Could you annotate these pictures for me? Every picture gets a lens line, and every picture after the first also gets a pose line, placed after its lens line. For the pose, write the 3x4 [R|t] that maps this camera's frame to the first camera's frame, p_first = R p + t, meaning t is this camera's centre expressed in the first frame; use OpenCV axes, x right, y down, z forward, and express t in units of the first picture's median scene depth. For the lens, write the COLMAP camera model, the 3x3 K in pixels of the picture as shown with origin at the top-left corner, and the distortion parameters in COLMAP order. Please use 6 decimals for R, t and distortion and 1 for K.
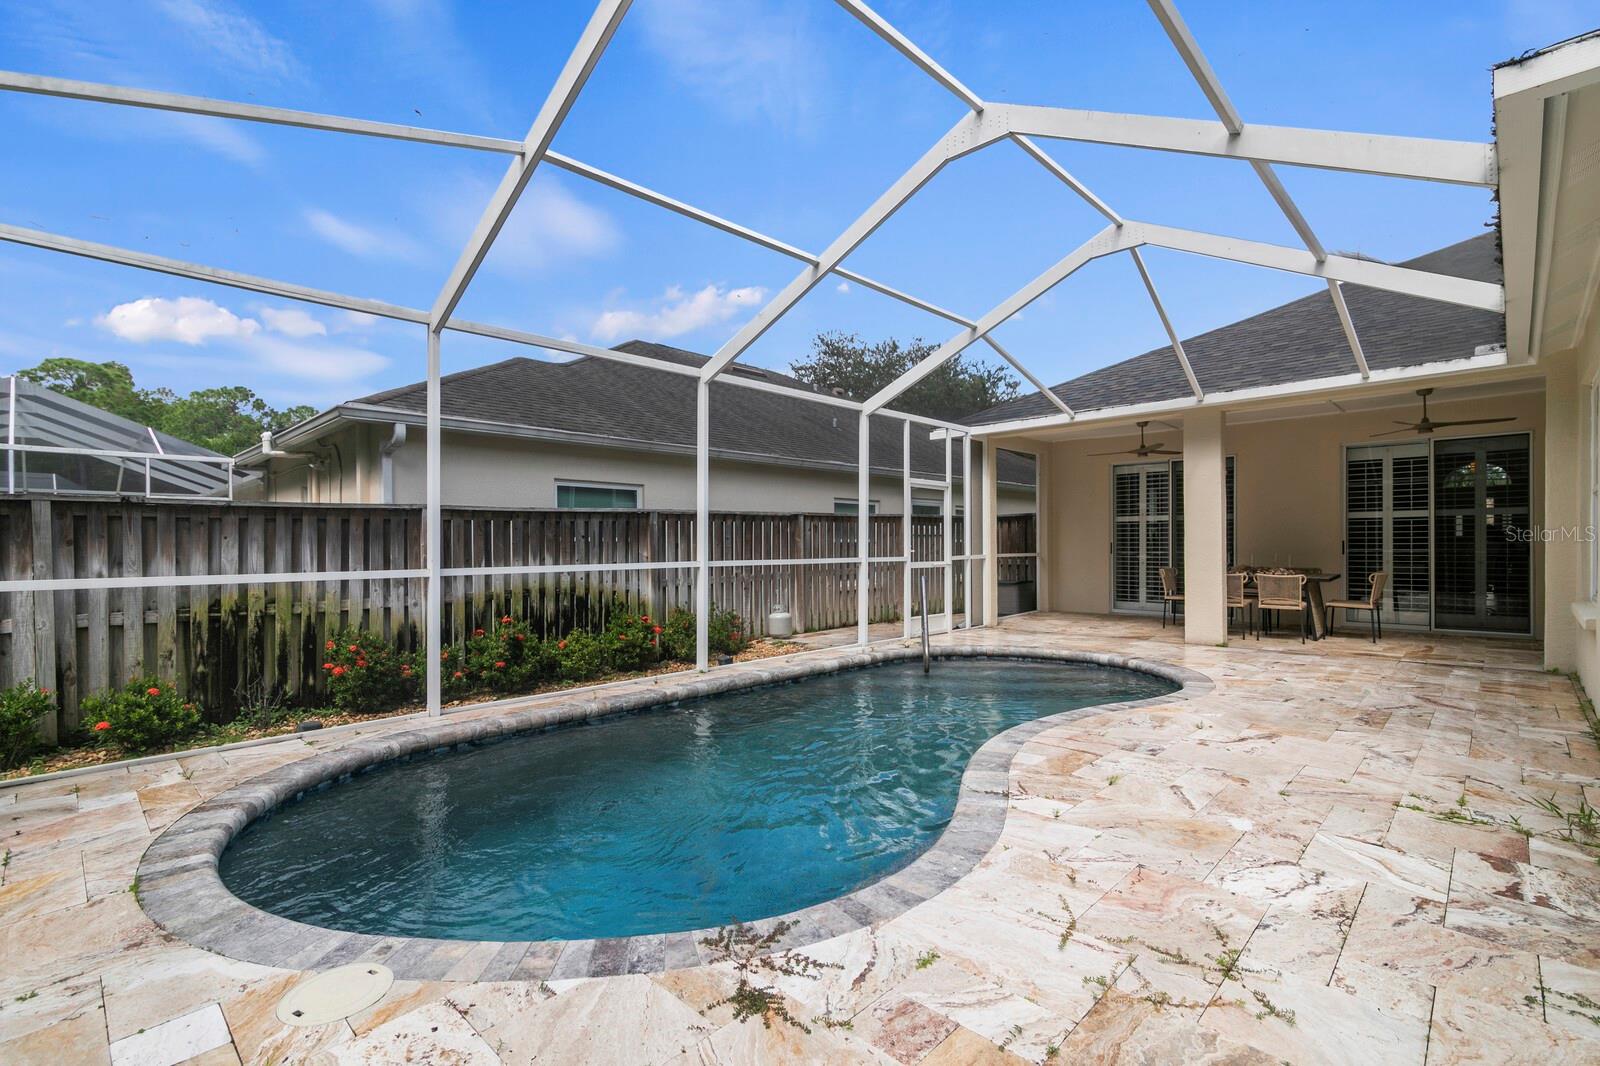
lens RADIAL K [[738.5, 0, 791.4], [0, 738.5, 552.4], [0, 0, 1]] dist [-0.000769, 0.000139]
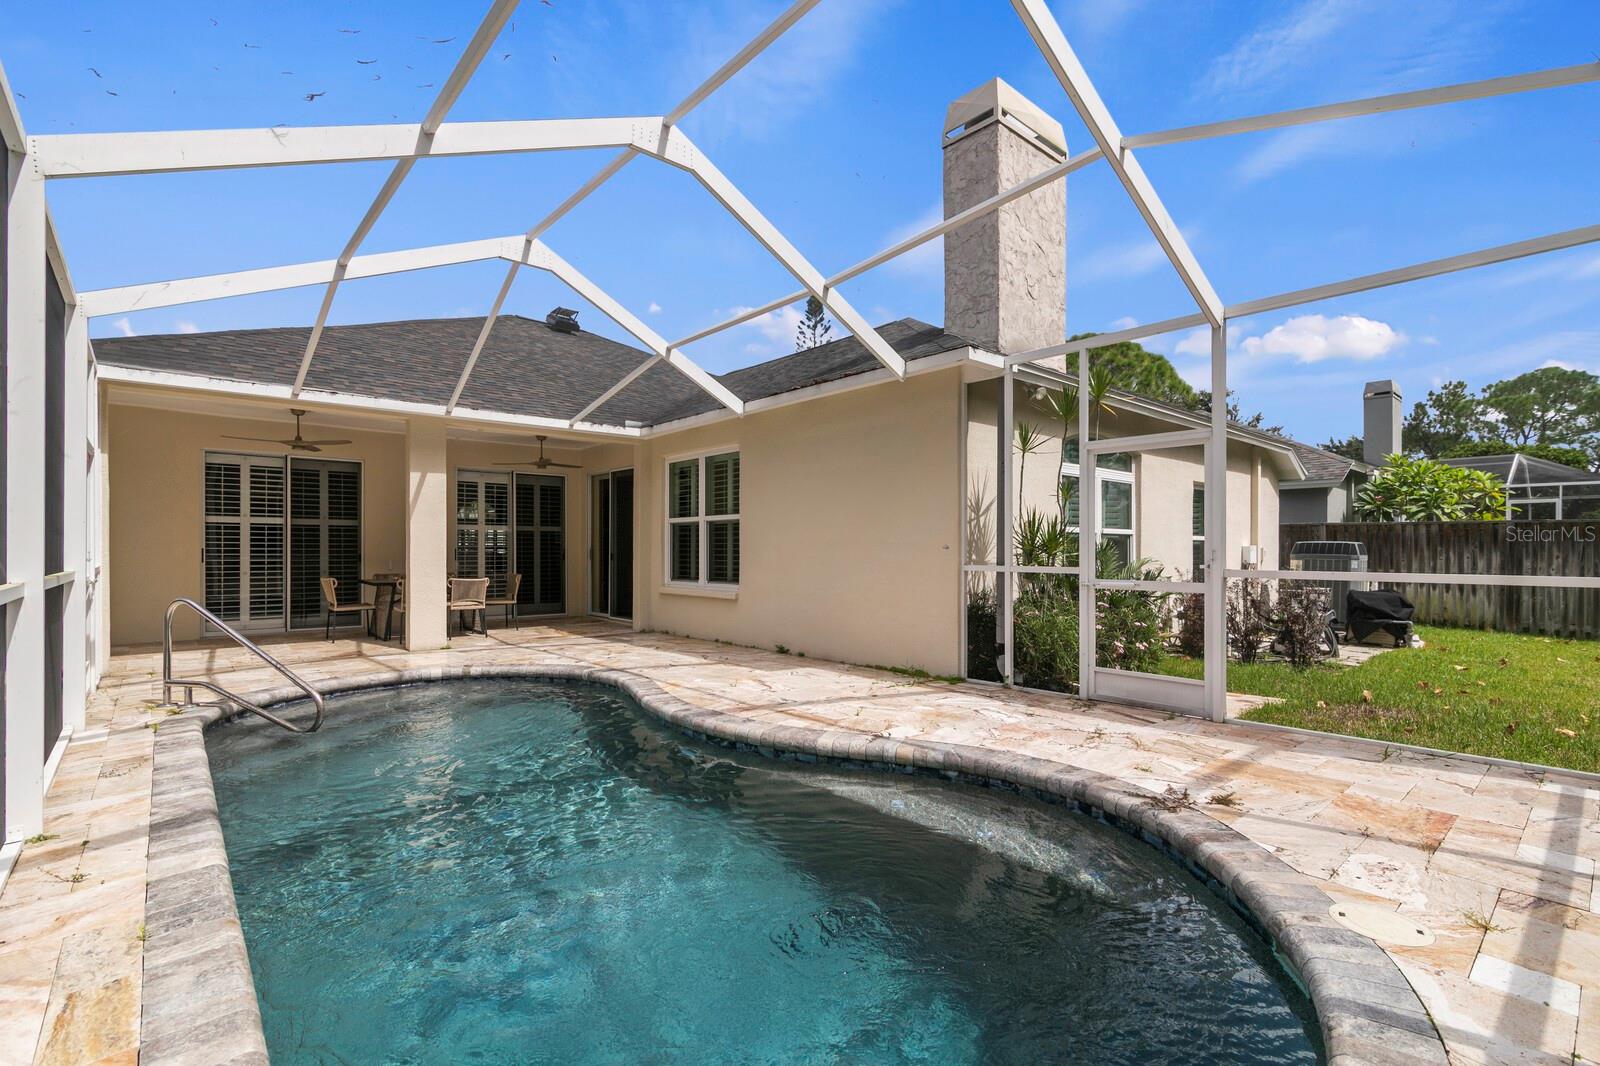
lens RADIAL K [[721.7, 0, 805.3], [0, 721.7, 547.3], [0, 0, 1]] dist [-0.001788, -0.000083]
pose [[0.067309, 0.003818, 0.997725, -0.904411], [0.008327, 0.999956, -0.004388, -0.012865], [-0.997697, 0.008603, 0.067274, 0.901912]]
